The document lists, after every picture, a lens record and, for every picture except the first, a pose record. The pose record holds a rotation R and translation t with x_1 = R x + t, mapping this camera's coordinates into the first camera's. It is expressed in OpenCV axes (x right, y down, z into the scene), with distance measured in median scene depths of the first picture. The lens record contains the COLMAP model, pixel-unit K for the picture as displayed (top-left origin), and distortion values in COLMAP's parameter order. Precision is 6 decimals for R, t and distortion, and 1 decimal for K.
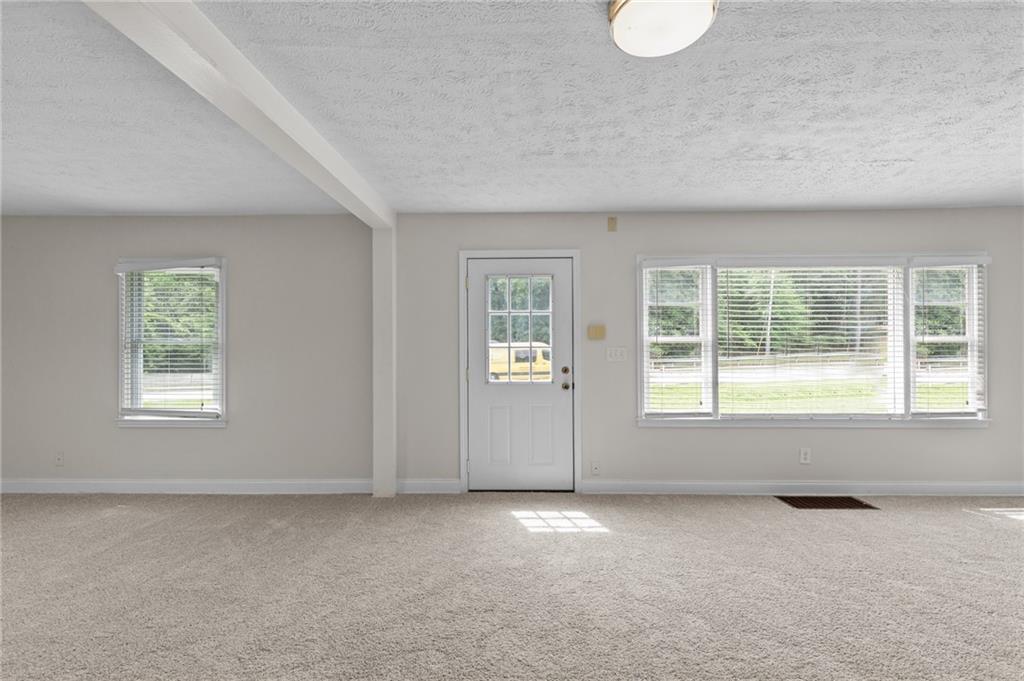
lens RADIAL K [[471.1, 0, 529.9], [0, 471.1, 356.1], [0, 0, 1]] dist [0.008443, -0.001691]
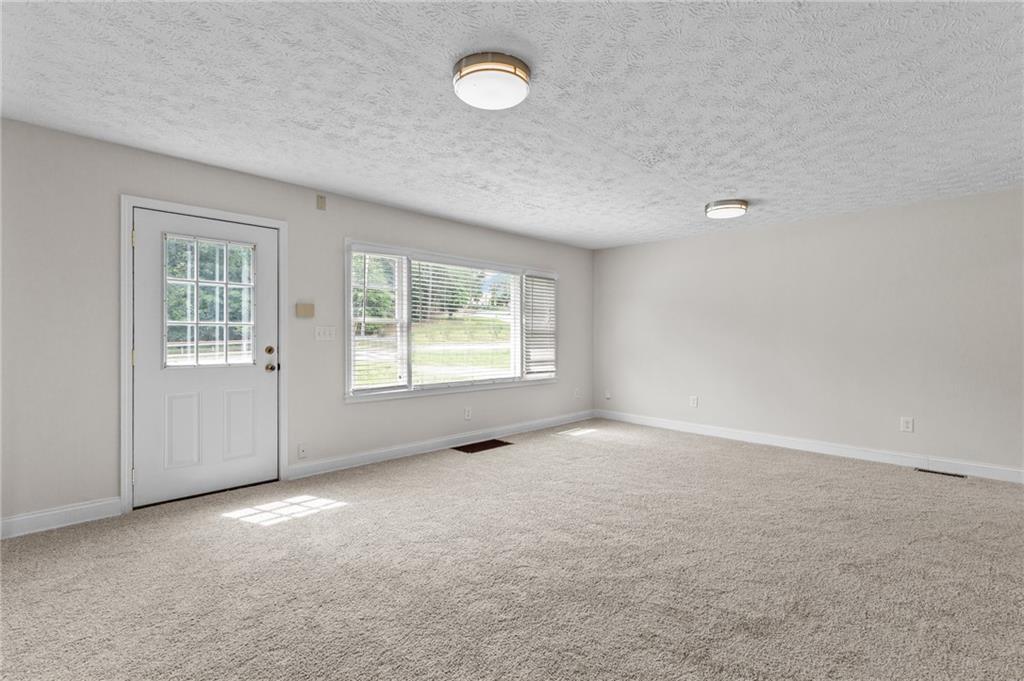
lens RADIAL K [[471.1, 0, 530.9], [0, 471.1, 338.4], [0, 0, 1]] dist [0.008443, -0.001691]
pose [[0.678511, 0.002373, 0.734587, -0.273232], [-0.006294, 0.999977, 0.002582, 0.001287], [-0.734564, -0.006375, 0.678510, -0.002390]]
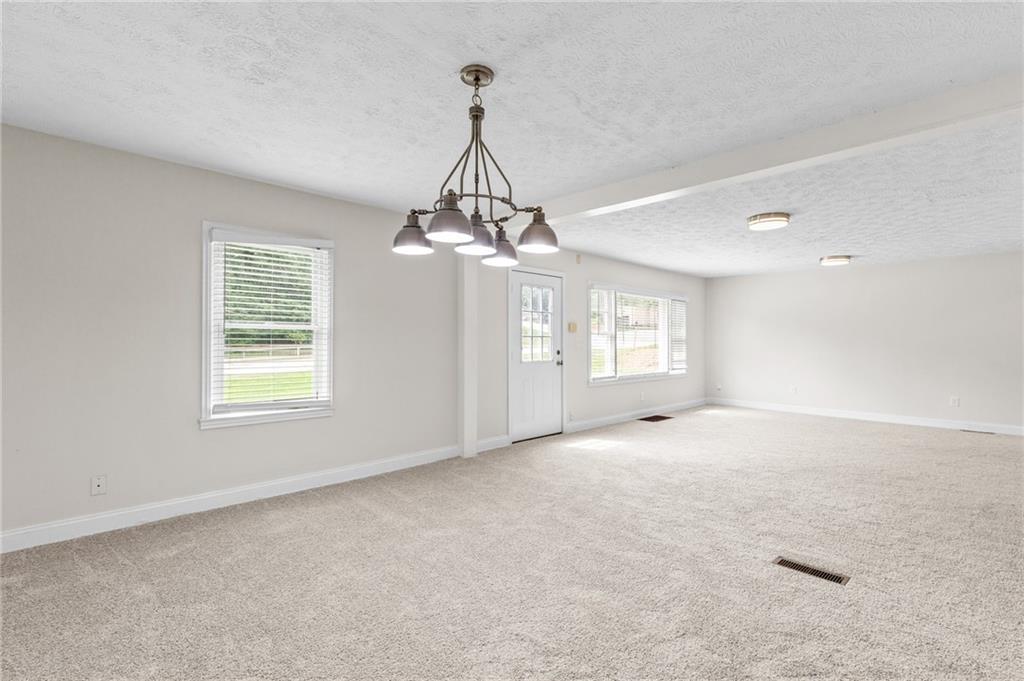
lens RADIAL K [[471.1, 0, 534.3], [0, 471.1, 338.3], [0, 0, 1]] dist [0.008443, -0.001691]
pose [[0.686131, 0.009142, 0.727420, -1.132519], [-0.005754, 0.999958, -0.007139, -0.003721], [-0.727455, 0.000713, 0.686155, 0.033077]]
